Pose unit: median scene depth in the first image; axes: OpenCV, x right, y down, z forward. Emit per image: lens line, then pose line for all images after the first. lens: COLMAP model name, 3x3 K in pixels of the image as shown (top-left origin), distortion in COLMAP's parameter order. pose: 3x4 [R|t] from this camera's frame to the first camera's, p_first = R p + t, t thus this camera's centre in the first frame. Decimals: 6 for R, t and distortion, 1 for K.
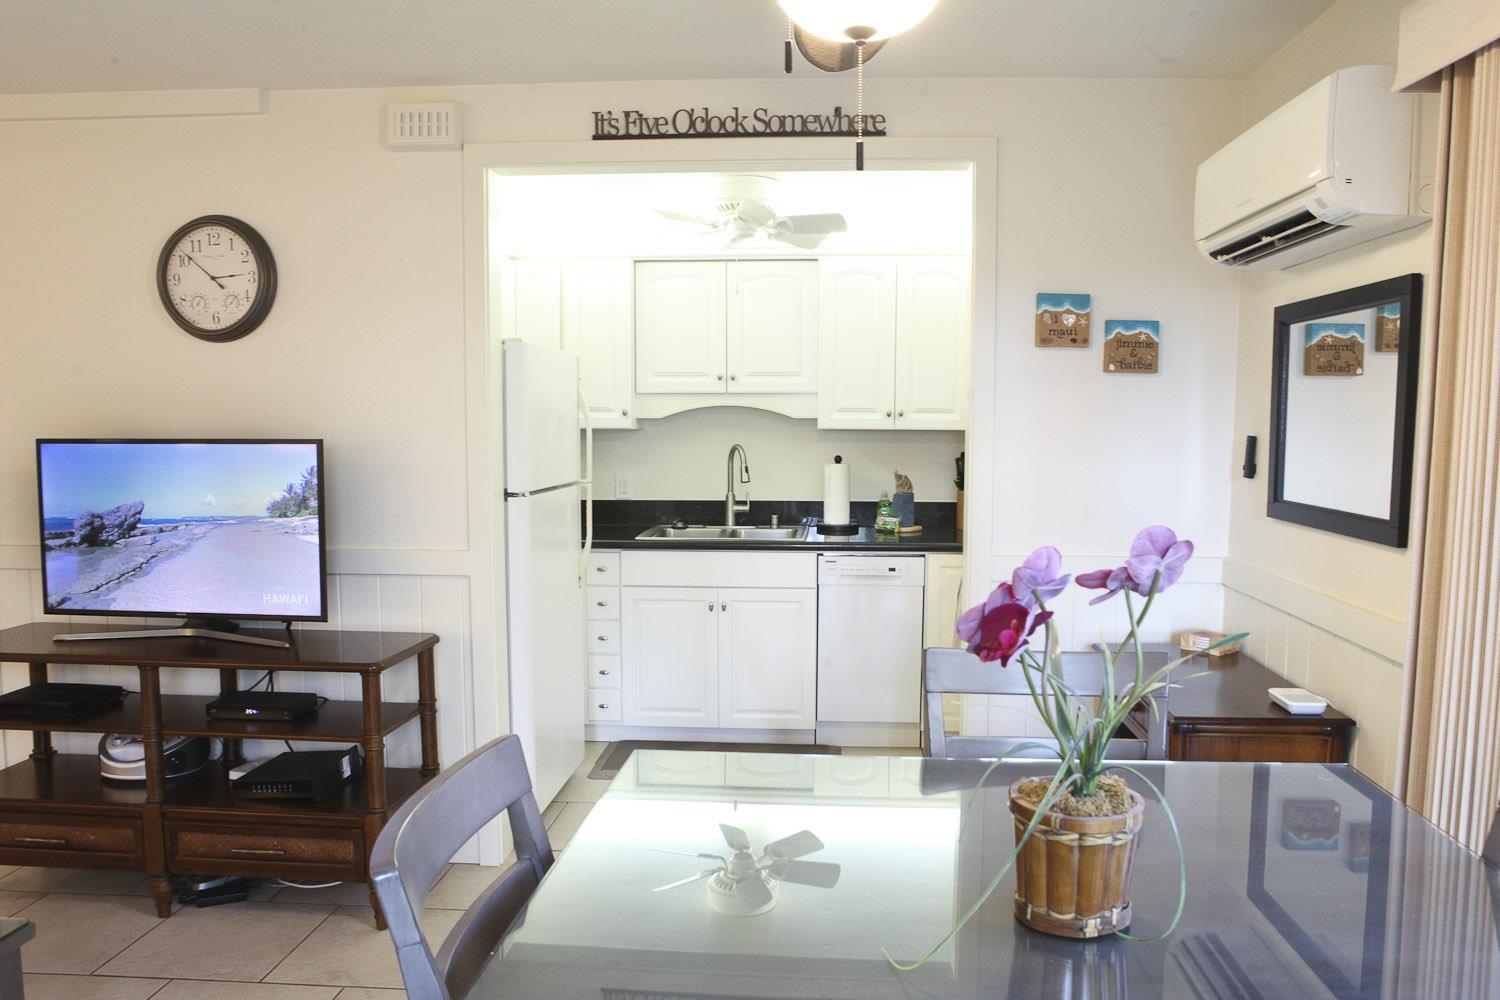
lens RADIAL K [[1080.4, 0, 744.1], [0, 1080.4, 481.1], [0, 0, 1]] dist [-0.098854, 0.086396]
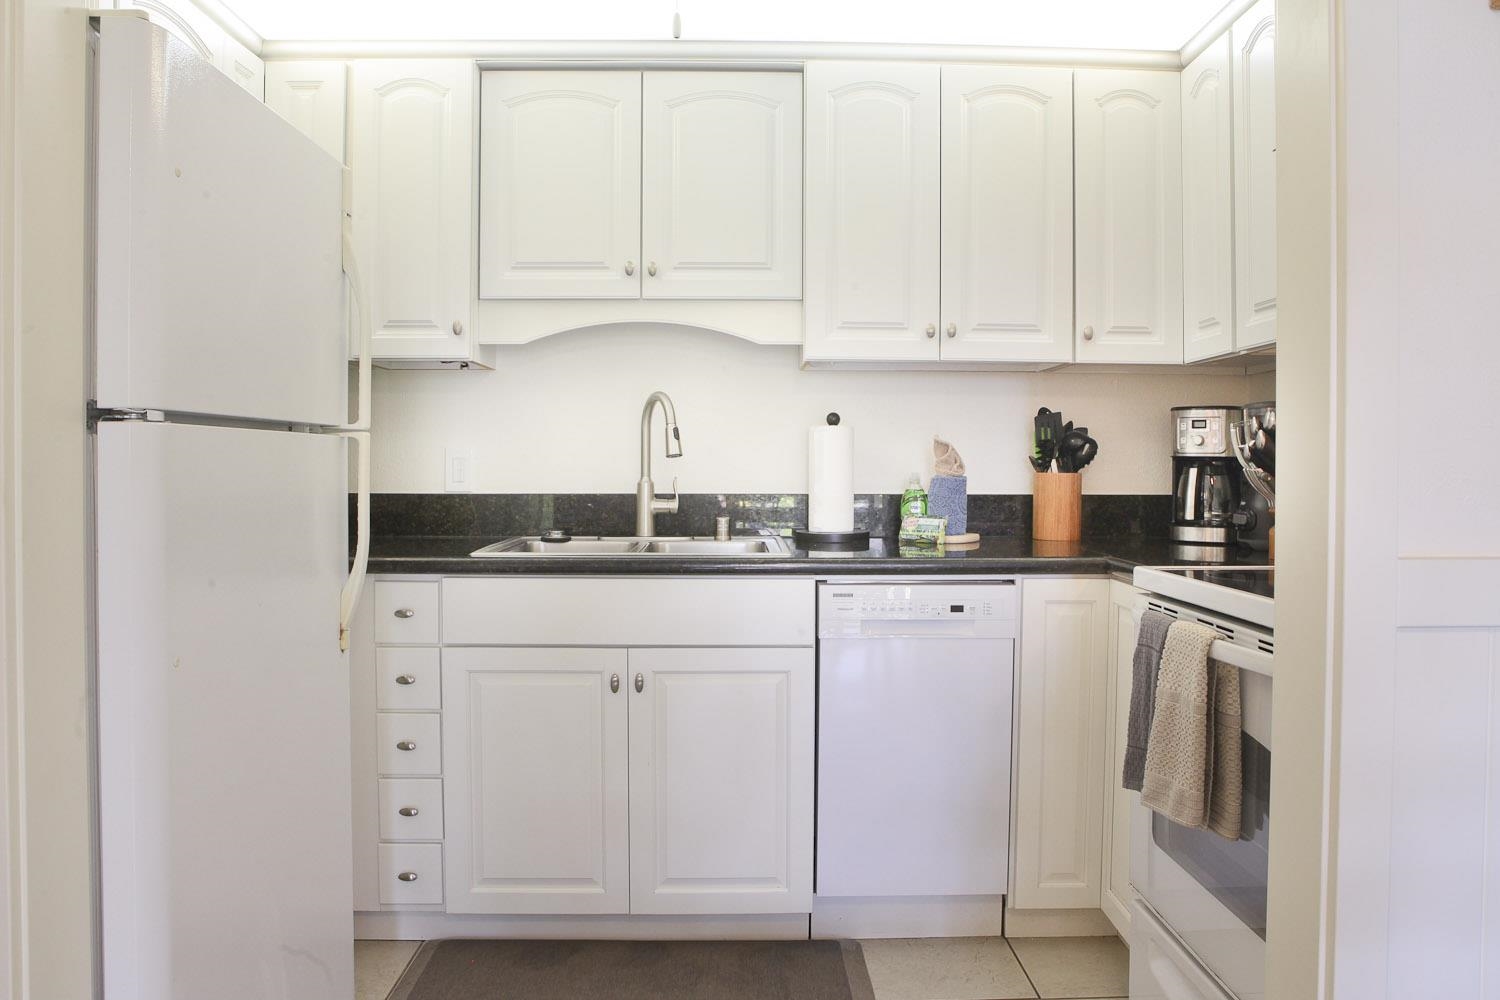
lens RADIAL K [[1080.4, 0, 744.1], [0, 1080.4, 481.1], [0, 0, 1]] dist [-0.098854, 0.086396]
pose [[0.994797, 0.001615, 0.101861, -0.026912], [0.003112, 0.998926, -0.046237, 0.054511], [-0.101826, 0.046314, 0.993724, 0.601175]]
